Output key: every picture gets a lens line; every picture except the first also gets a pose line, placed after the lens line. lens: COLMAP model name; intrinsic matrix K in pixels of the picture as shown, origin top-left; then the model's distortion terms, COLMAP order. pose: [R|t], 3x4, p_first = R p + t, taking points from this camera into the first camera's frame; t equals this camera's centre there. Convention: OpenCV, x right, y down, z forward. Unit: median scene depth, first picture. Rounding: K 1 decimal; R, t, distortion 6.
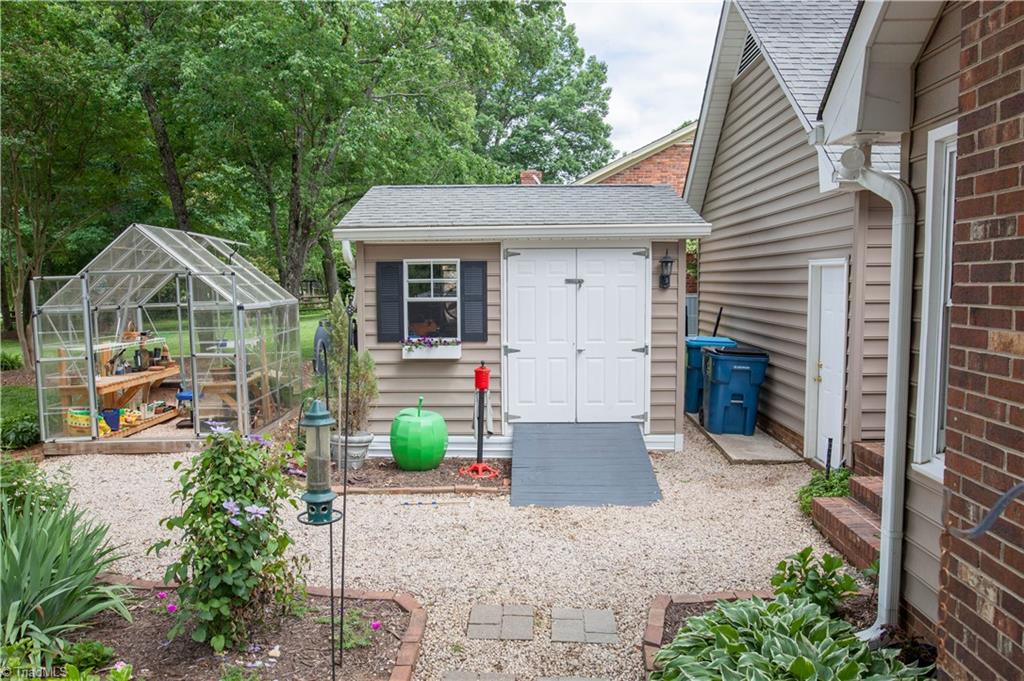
lens RADIAL K [[705.0, 0, 512.0], [0, 705.0, 335.8], [0, 0, 1]] dist [-0.060166, 0.050000]
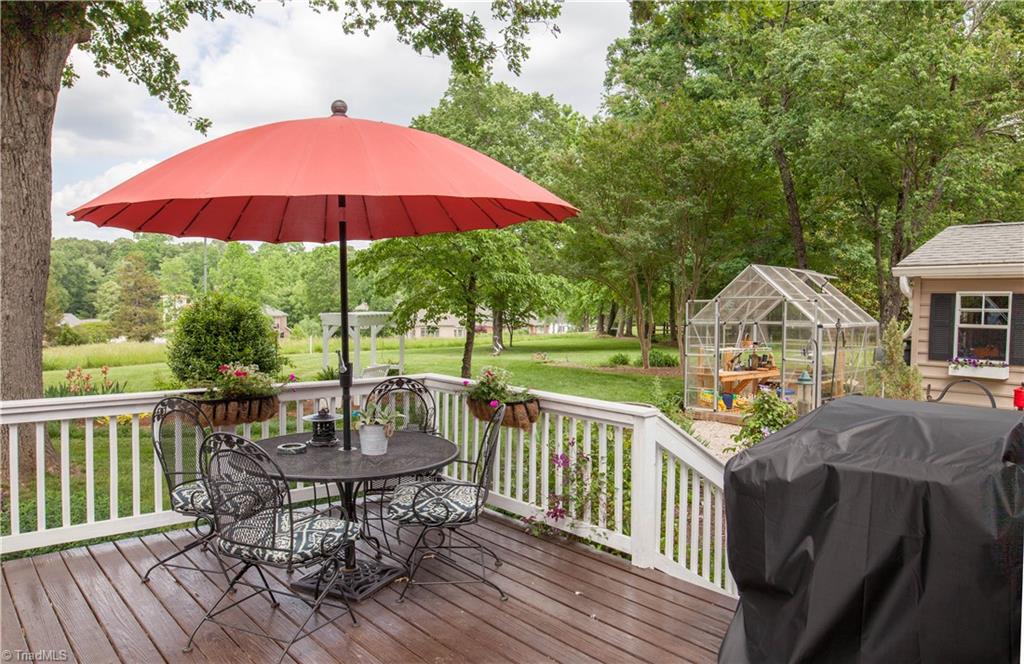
lens RADIAL K [[725.0, 0, 512.0], [0, 725.0, 332.0], [0, 0, 1]] dist [0.002283, 0.000717]
pose [[0.658782, 0.049734, -0.750688, 0.255022], [-0.079732, 0.996809, -0.003931, 0.022201], [0.748097, 0.062444, 0.660645, -0.340061]]
